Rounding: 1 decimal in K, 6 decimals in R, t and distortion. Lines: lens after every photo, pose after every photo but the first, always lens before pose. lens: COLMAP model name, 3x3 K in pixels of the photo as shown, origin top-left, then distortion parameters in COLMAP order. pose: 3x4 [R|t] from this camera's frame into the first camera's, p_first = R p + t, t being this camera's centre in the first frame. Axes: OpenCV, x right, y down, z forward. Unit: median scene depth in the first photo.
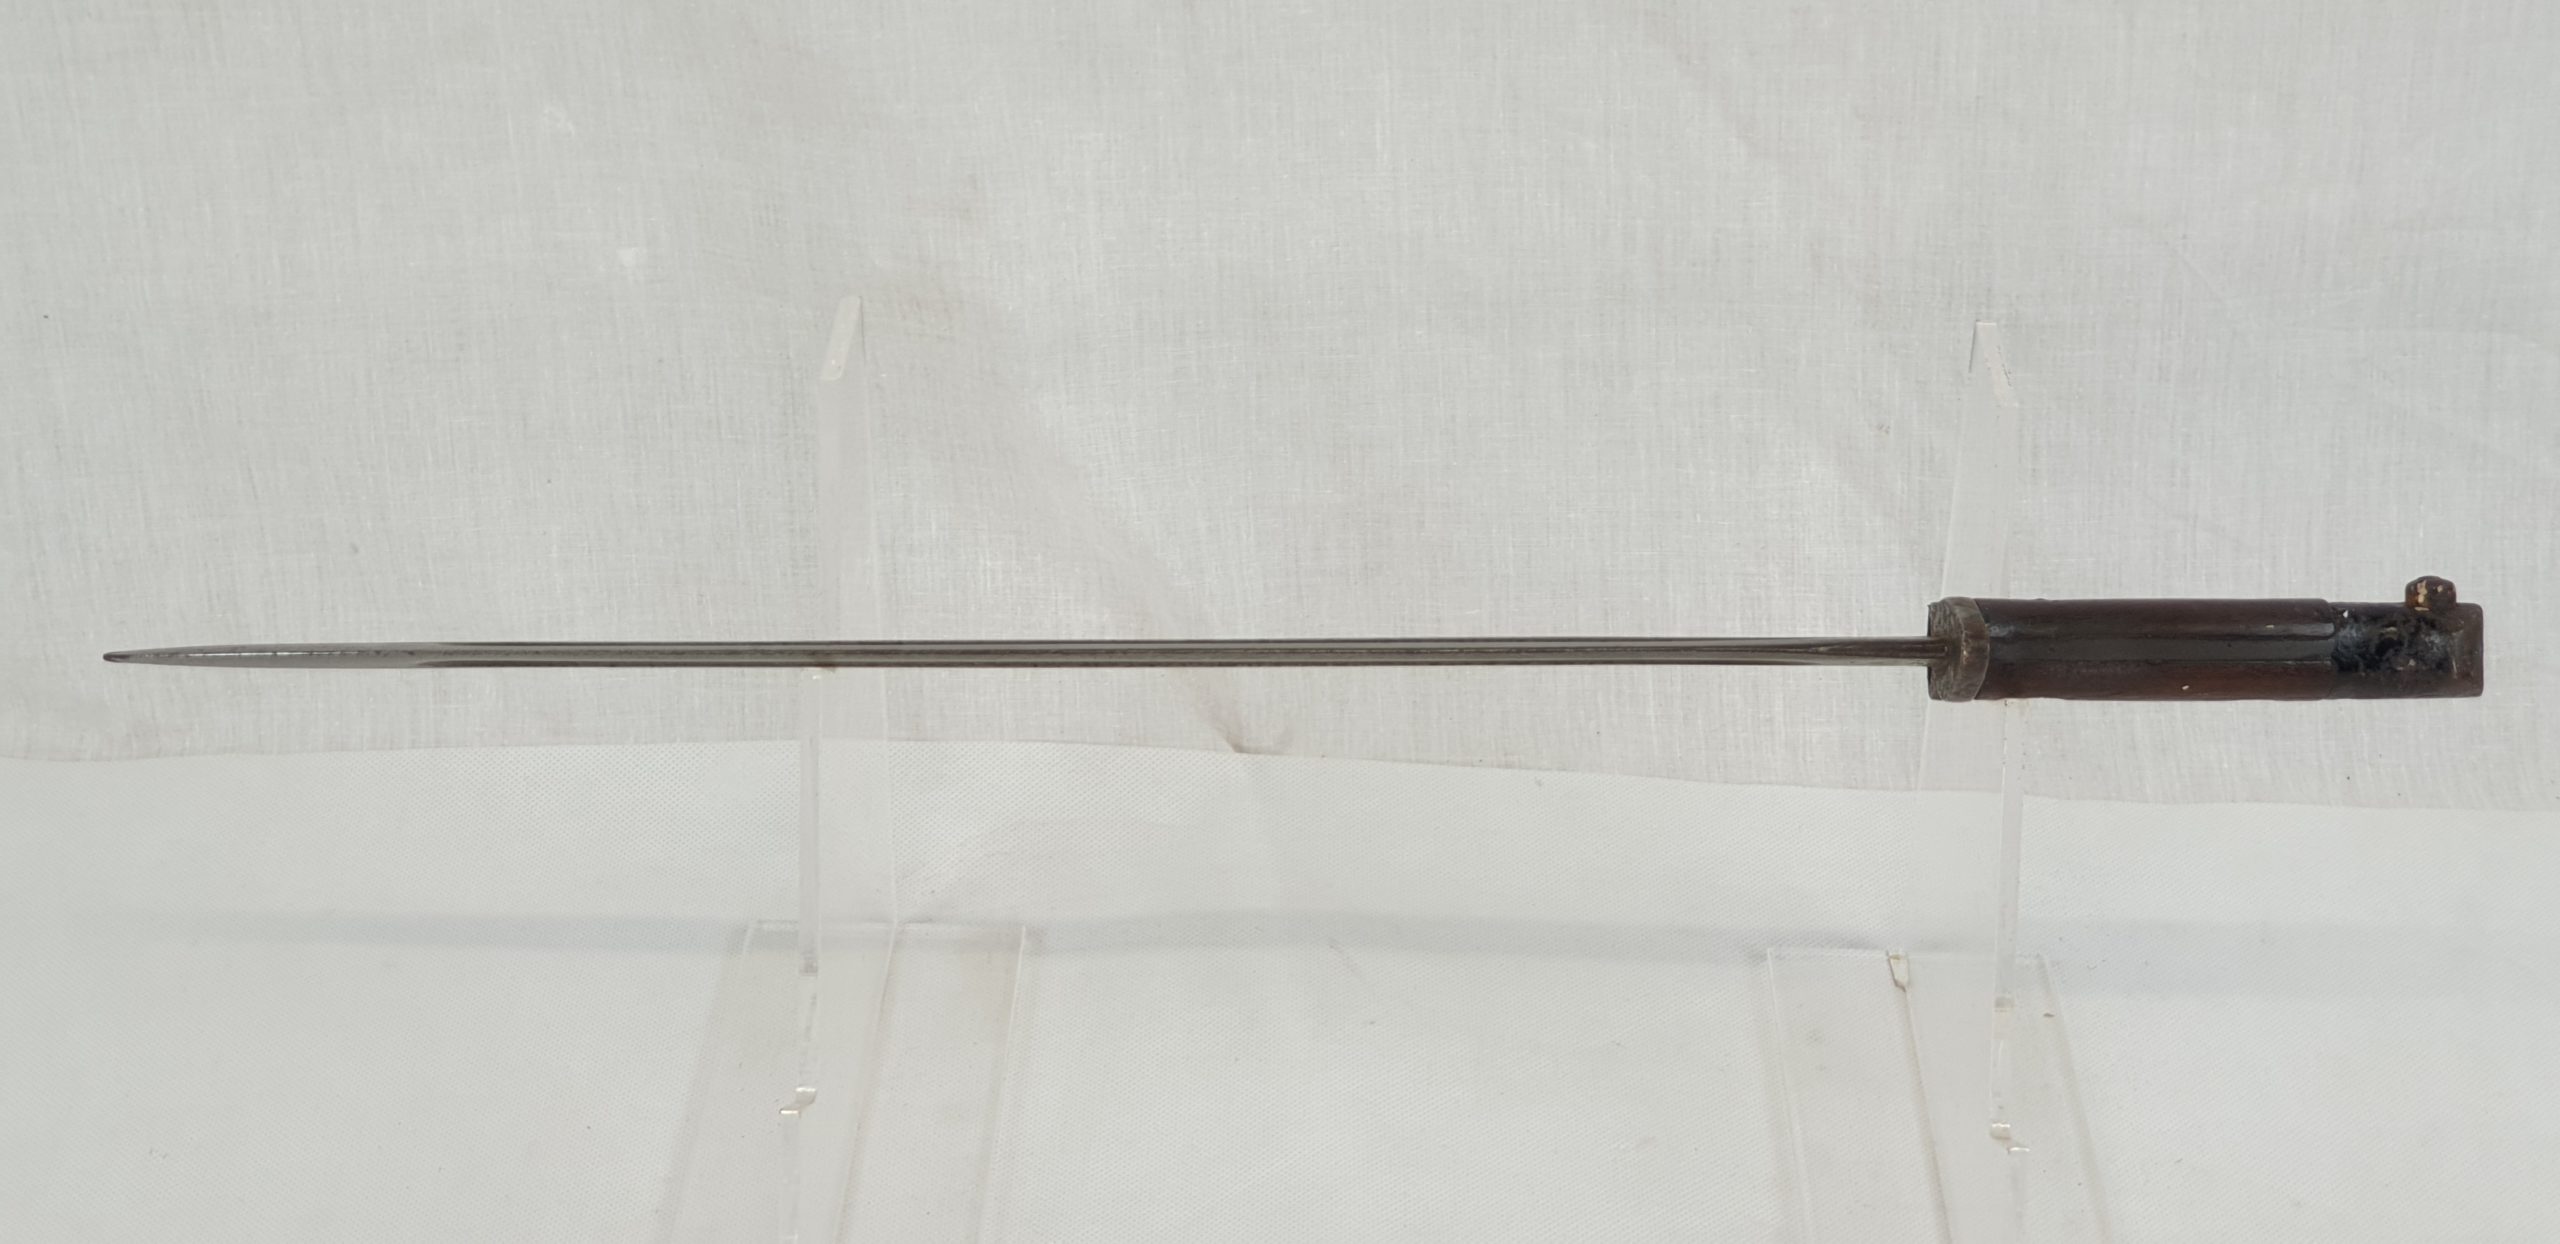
lens RADIAL K [[3947.0, 0, 1229.0], [0, 3947.0, 606.0], [0, 0, 1]] dist [0.070075, 0.000000]
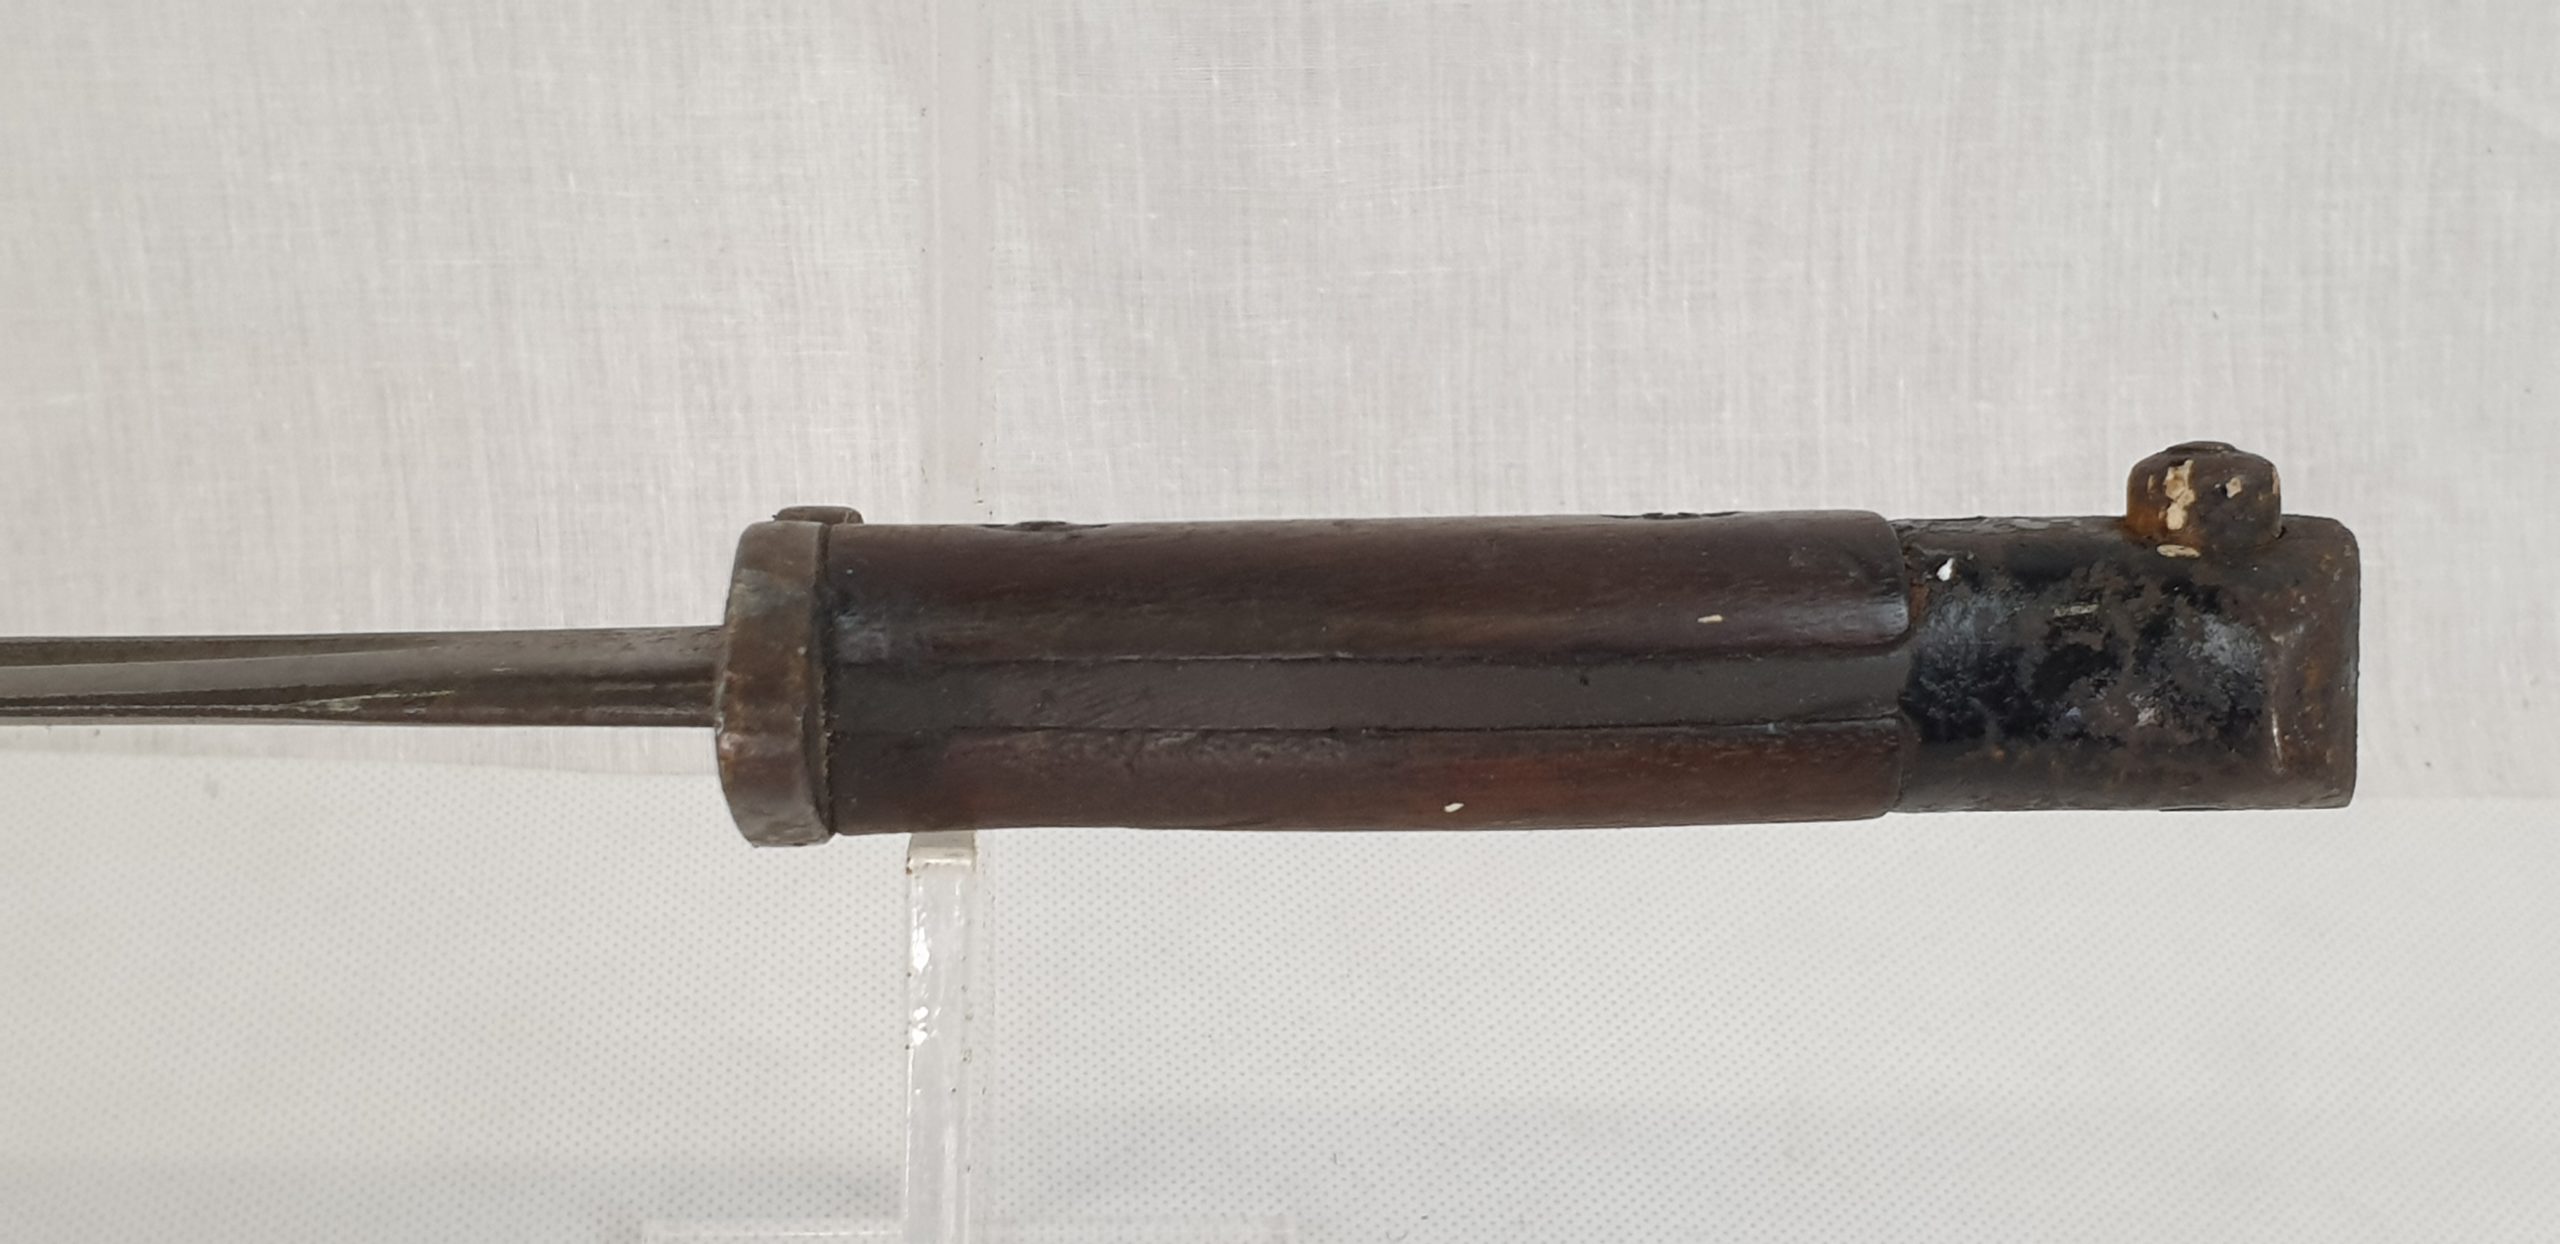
lens RADIAL K [[3911.8, 0, 1253.6], [0, 3911.8, 628.1], [0, 0, 1]] dist [0.163024, 0.000000]
pose [[0.996921, -0.019229, 0.076022, 0.165345], [0.009734, 0.992317, 0.123342, -0.027261], [-0.077809, -0.122222, 0.989448, 0.565738]]
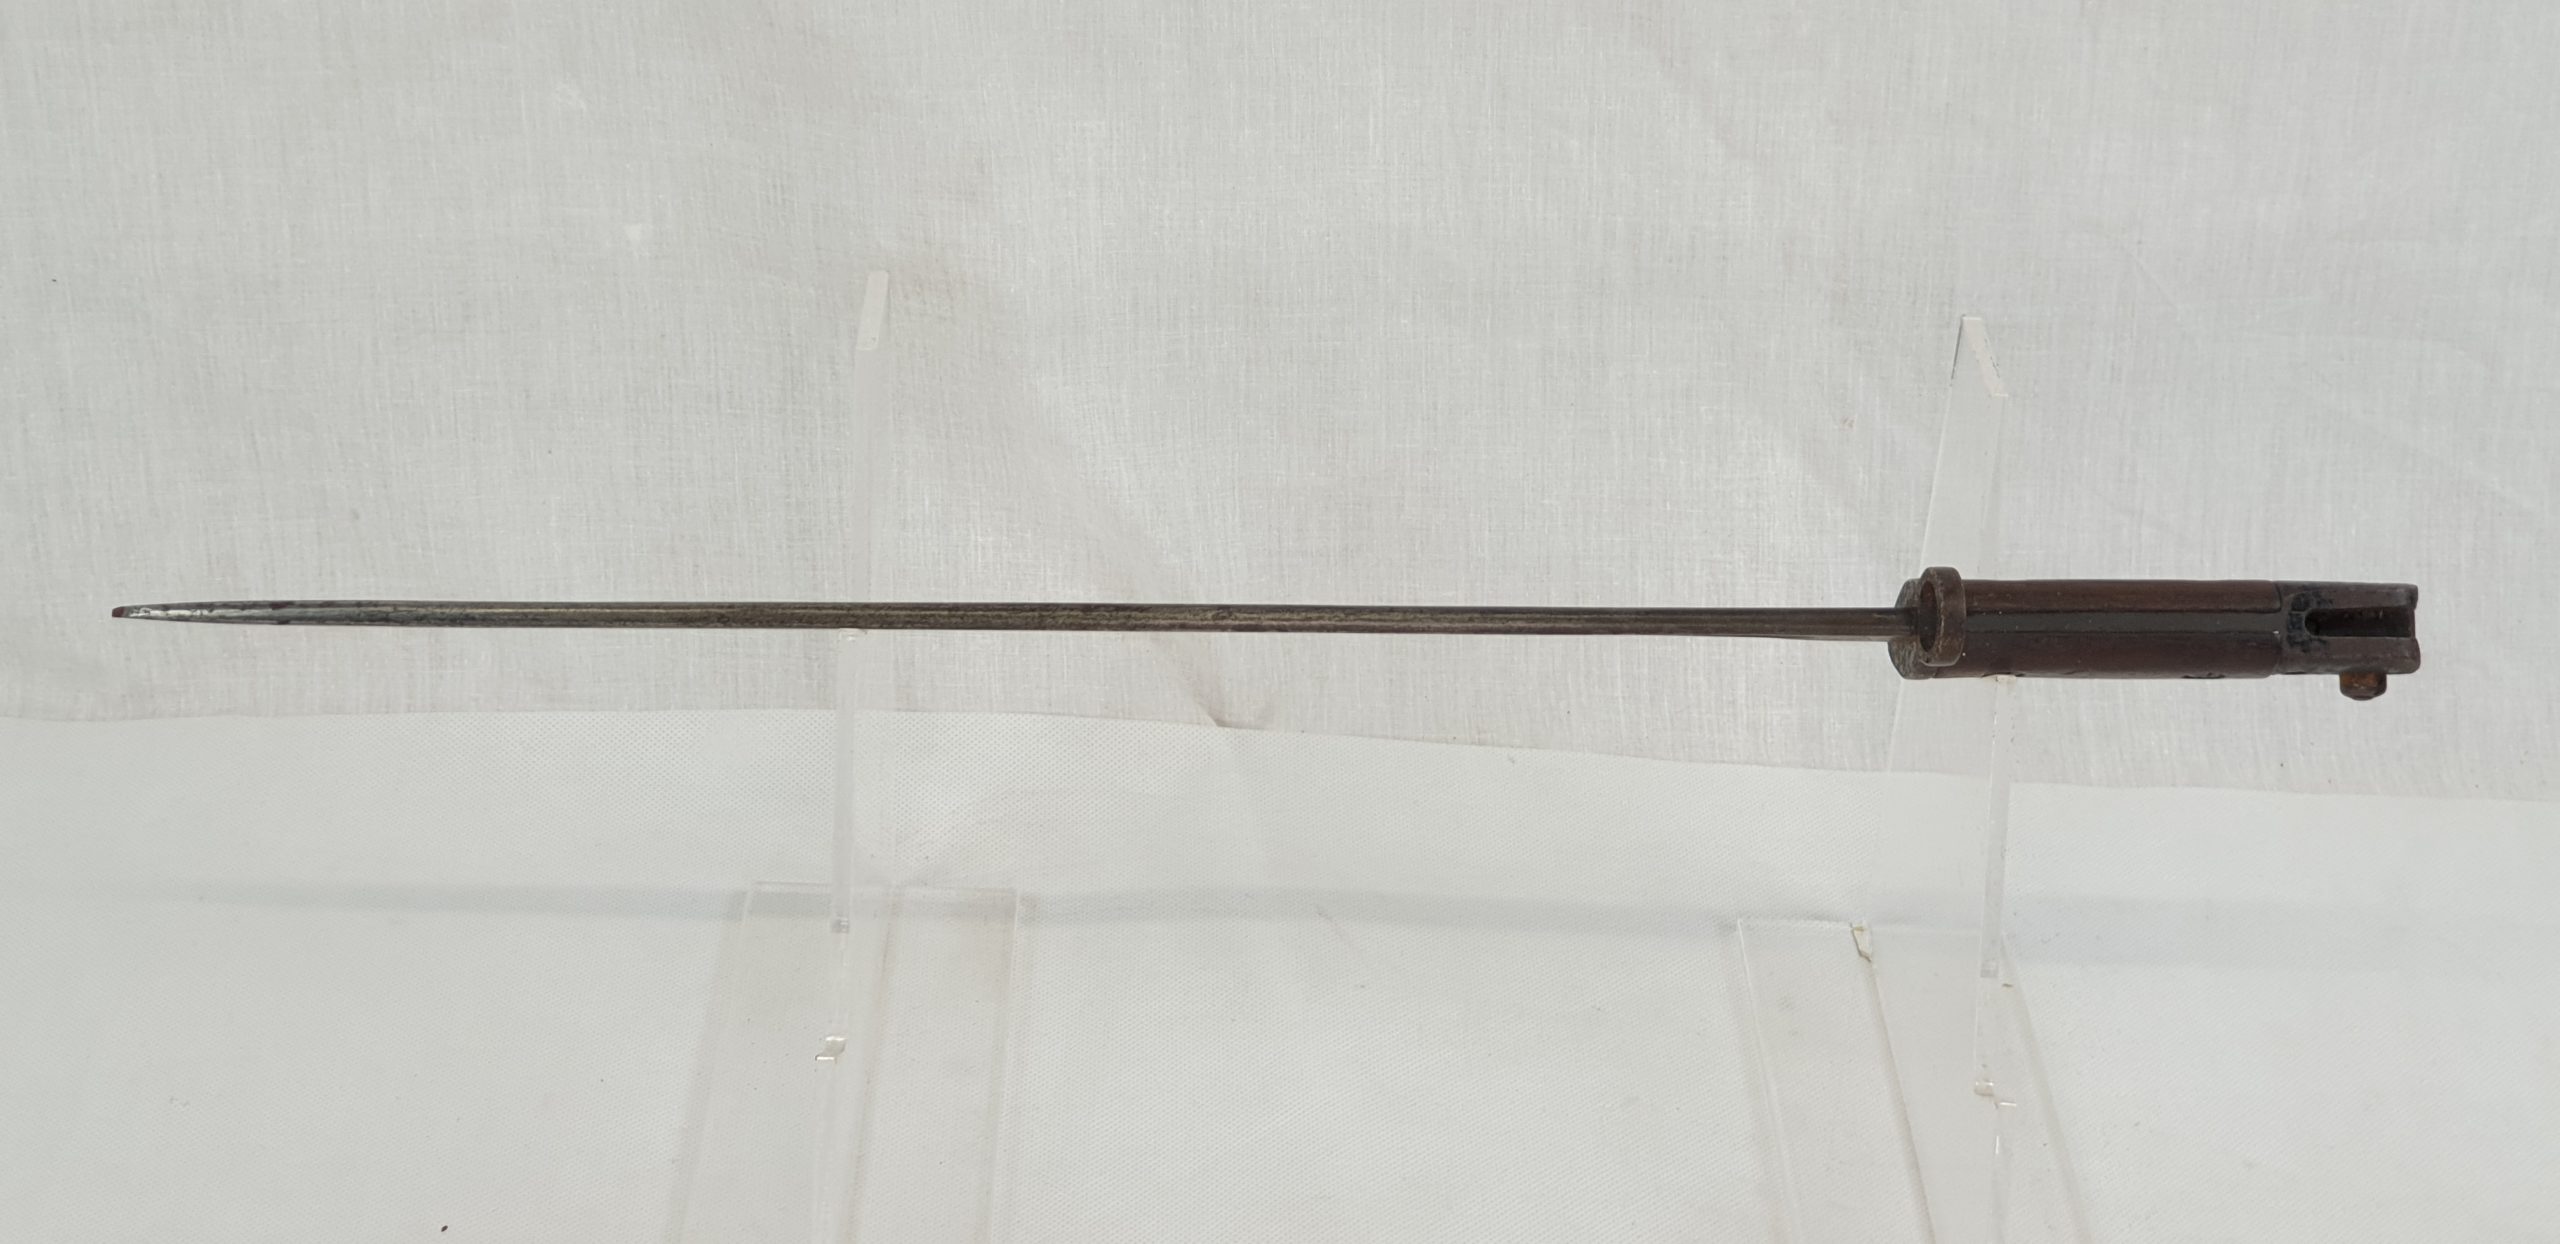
lens RADIAL K [[3947.0, 0, 1244.8], [0, 3947.0, 607.0], [0, 0, 1]] dist [0.070075, 0.000000]
pose [[0.998464, 0.014452, 0.053481, -0.048197], [-0.014248, 0.999890, -0.004204, 0.010423], [-0.053536, 0.003435, 0.998560, -0.028699]]
